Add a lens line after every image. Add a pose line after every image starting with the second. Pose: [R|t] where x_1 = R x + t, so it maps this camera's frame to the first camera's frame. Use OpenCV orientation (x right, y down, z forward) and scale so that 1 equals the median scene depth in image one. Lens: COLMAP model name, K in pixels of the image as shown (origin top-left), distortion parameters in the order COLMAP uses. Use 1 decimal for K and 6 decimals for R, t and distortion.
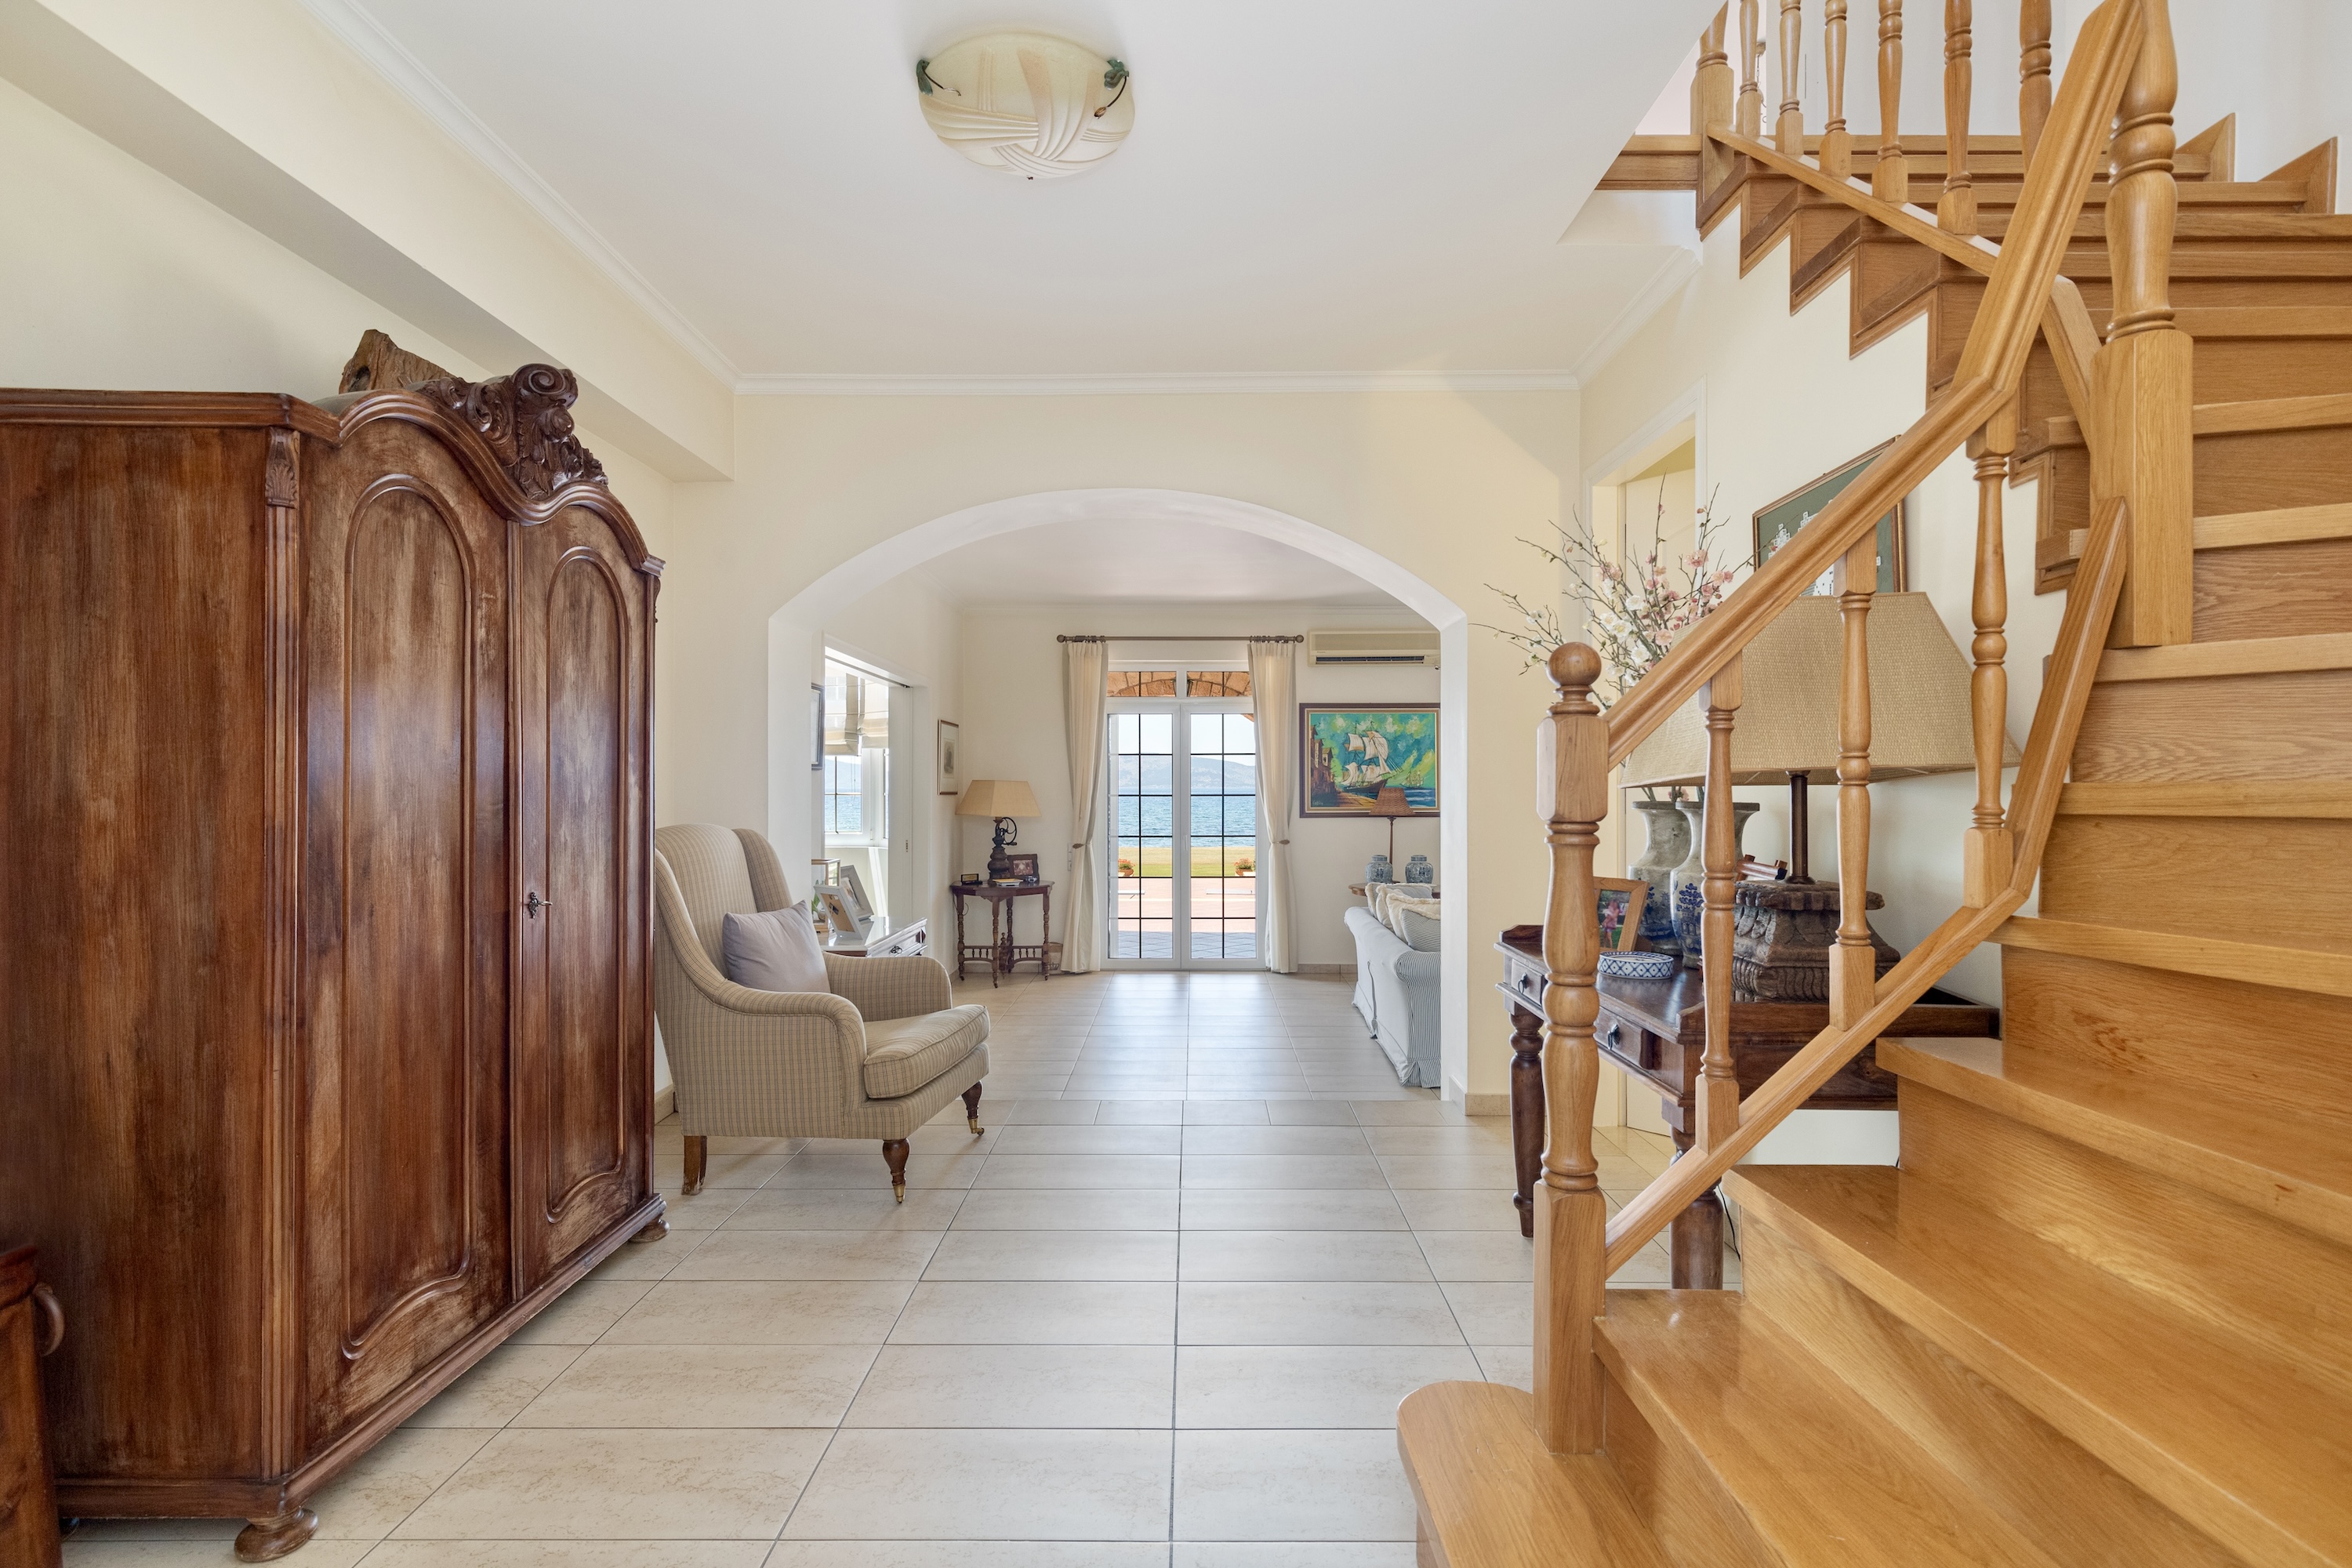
lens RADIAL K [[1158.1, 0, 1176.4], [0, 1158.1, 791.0], [0, 0, 1]] dist [-0.000188, -0.000001]
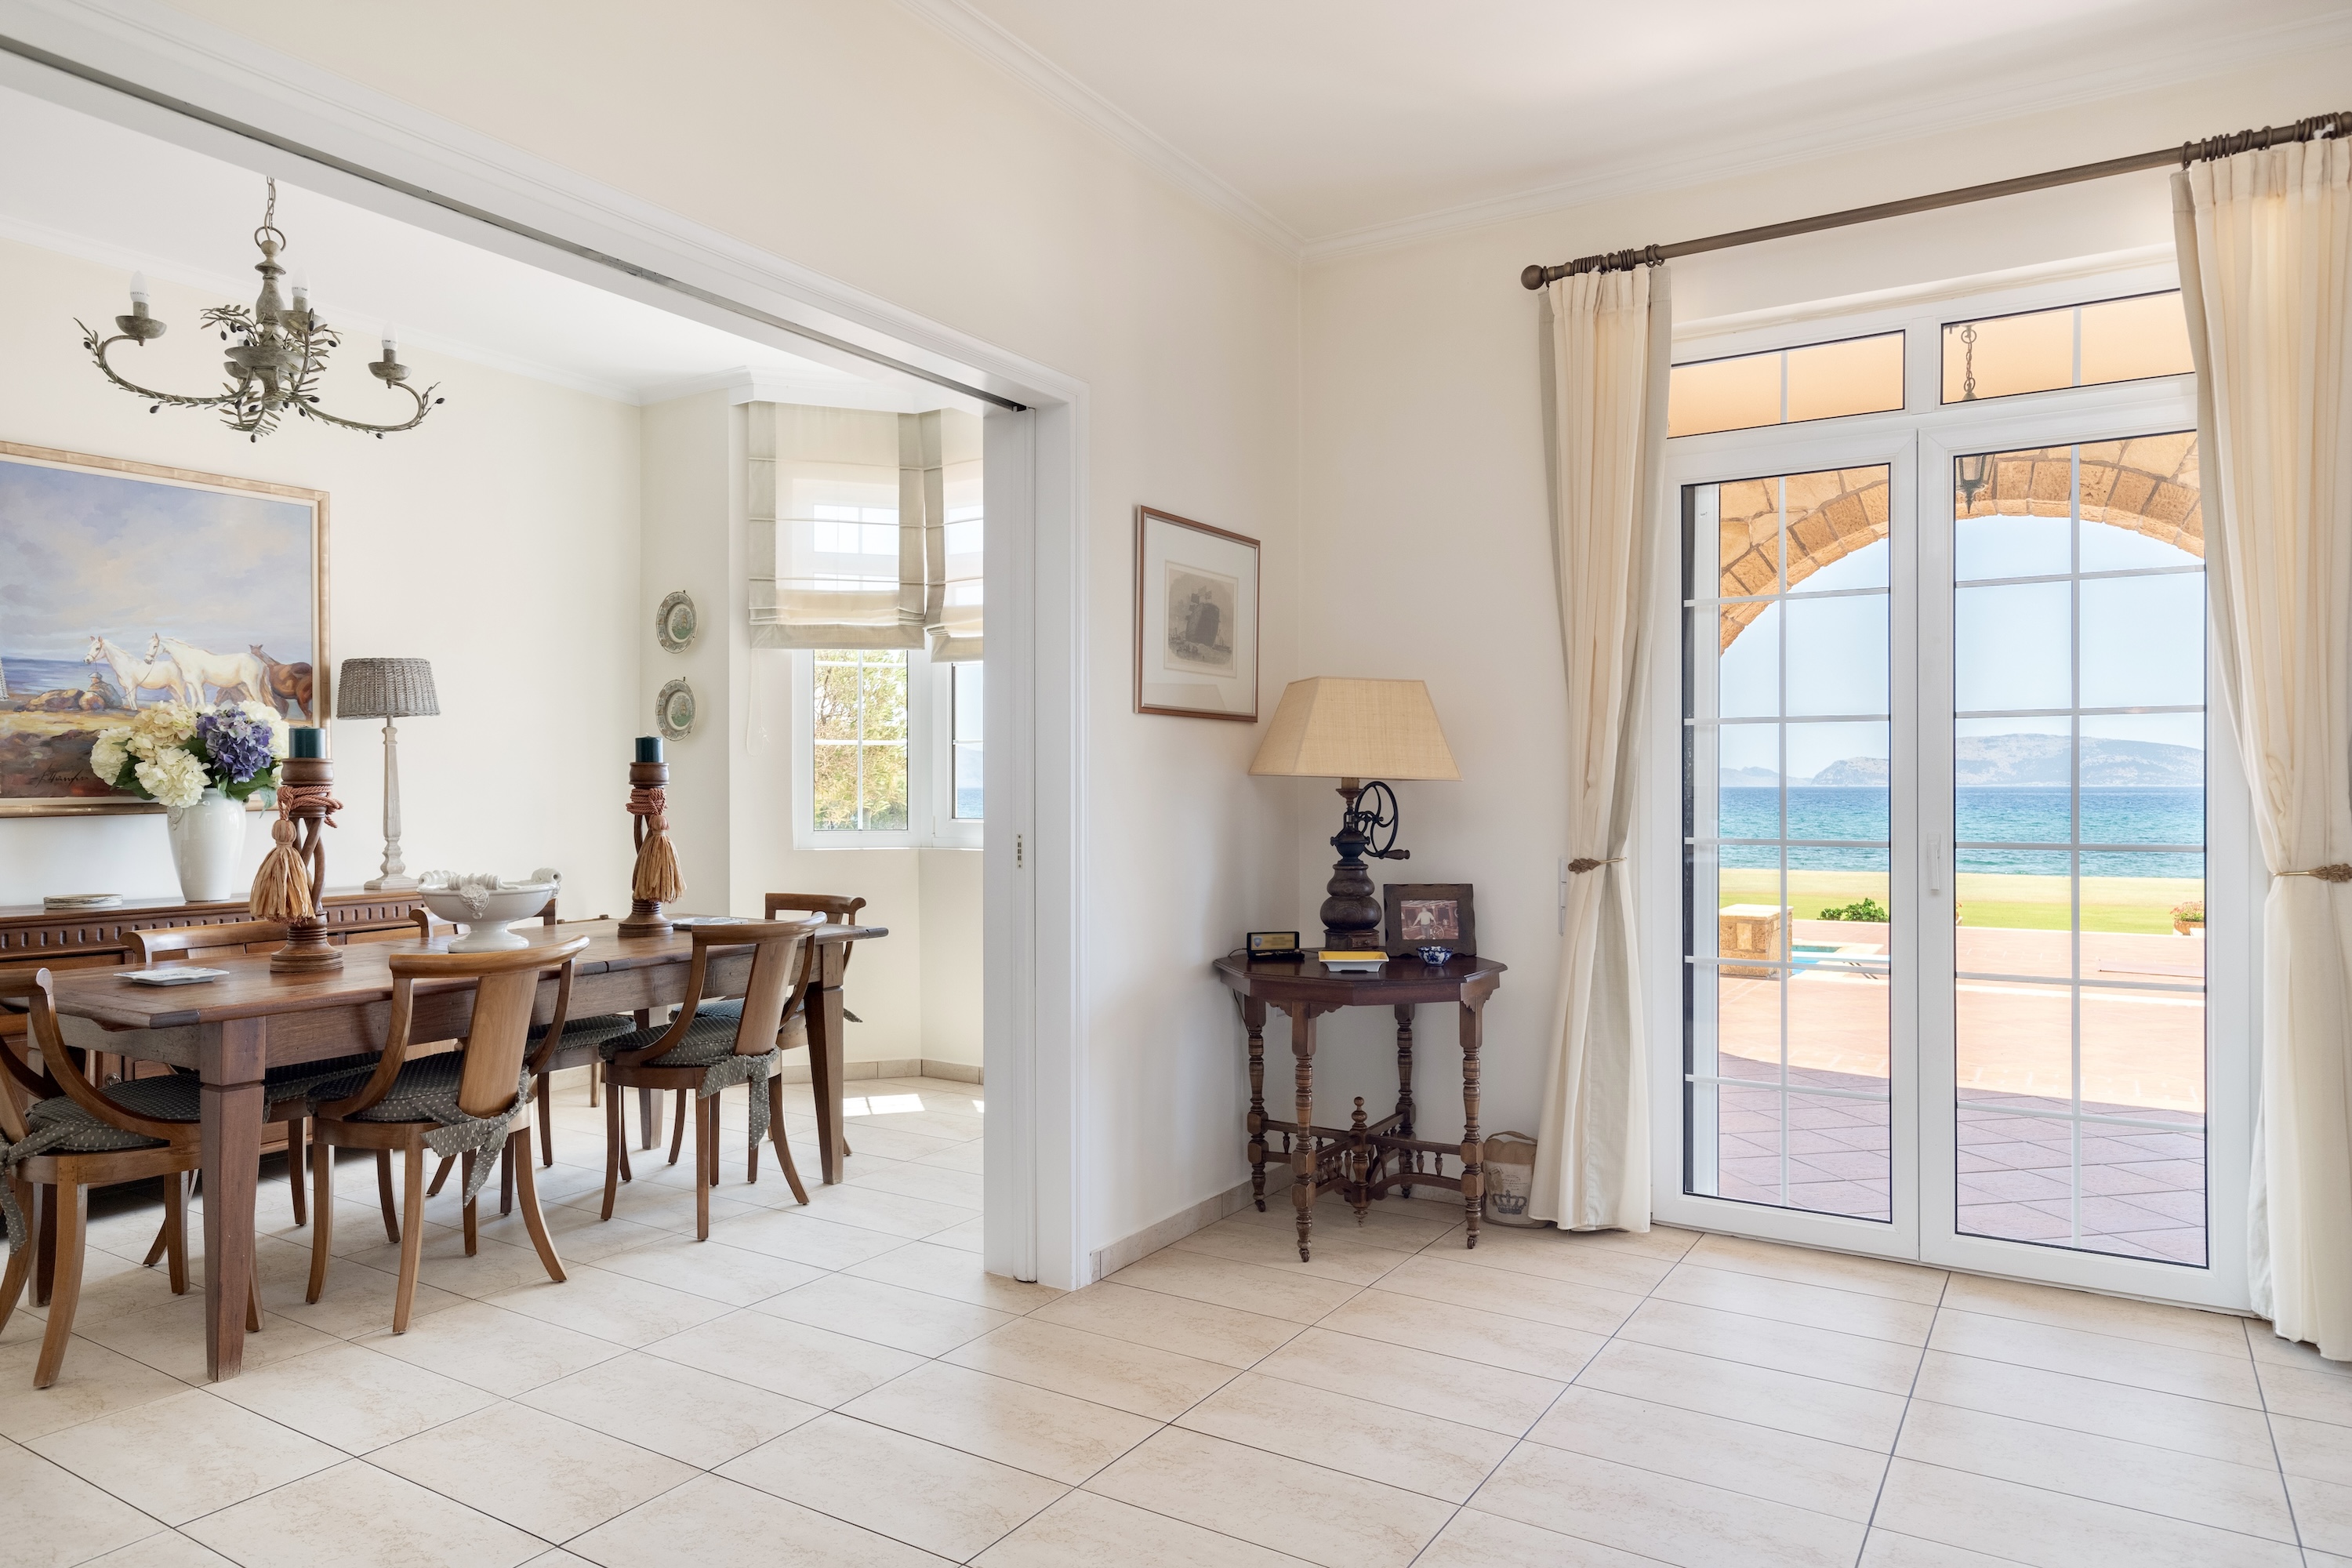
lens RADIAL K [[1464.3, 0, 1185.4], [0, 1464.3, 785.7], [0, 0, 1]] dist [0.009657, 0.000704]
pose [[0.857196, 0.000054, -0.514991, 0.039931], [-0.000352, 1.000000, -0.000480, 0.023920], [0.514991, 0.000593, 0.857195, 0.560300]]
